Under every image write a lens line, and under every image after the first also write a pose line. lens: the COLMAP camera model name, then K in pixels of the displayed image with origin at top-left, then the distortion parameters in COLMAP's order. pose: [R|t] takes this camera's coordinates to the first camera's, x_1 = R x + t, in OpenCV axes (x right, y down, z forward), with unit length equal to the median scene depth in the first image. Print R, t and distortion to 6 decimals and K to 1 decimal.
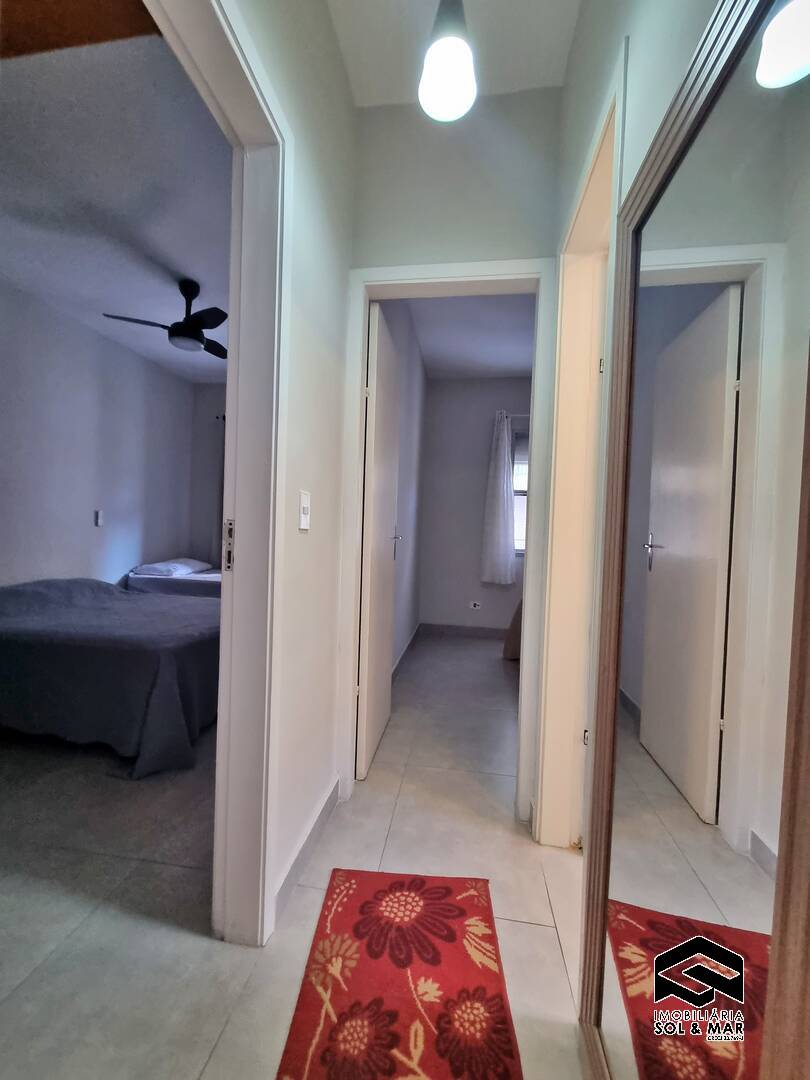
lens RADIAL K [[439.8, 0, 400.6], [0, 439.8, 539.2], [0, 0, 1]] dist [-0.000935, 0.000189]
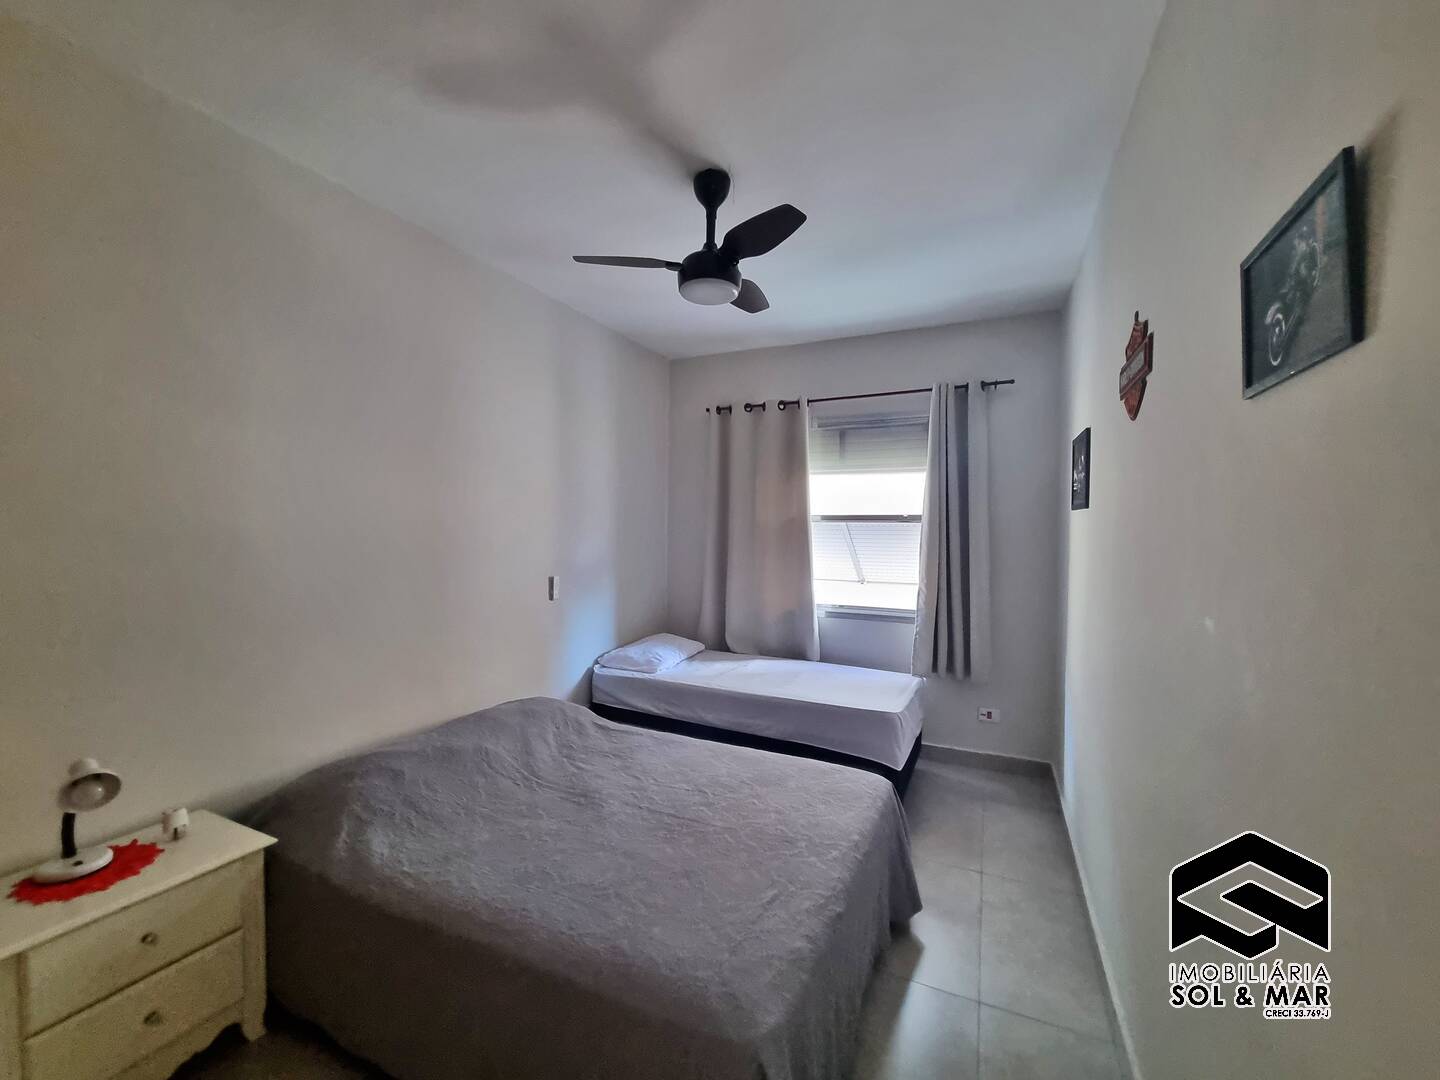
lens RADIAL K [[586.4, 0, 729.3], [0, 586.4, 535.1], [0, 0, 1]] dist [-0.000935, 0.000189]
pose [[0.956885, -0.009131, -0.290325, -0.257546], [0.003374, 0.999788, -0.020324, -0.139649], [0.290449, 0.018468, 0.956712, 0.339907]]
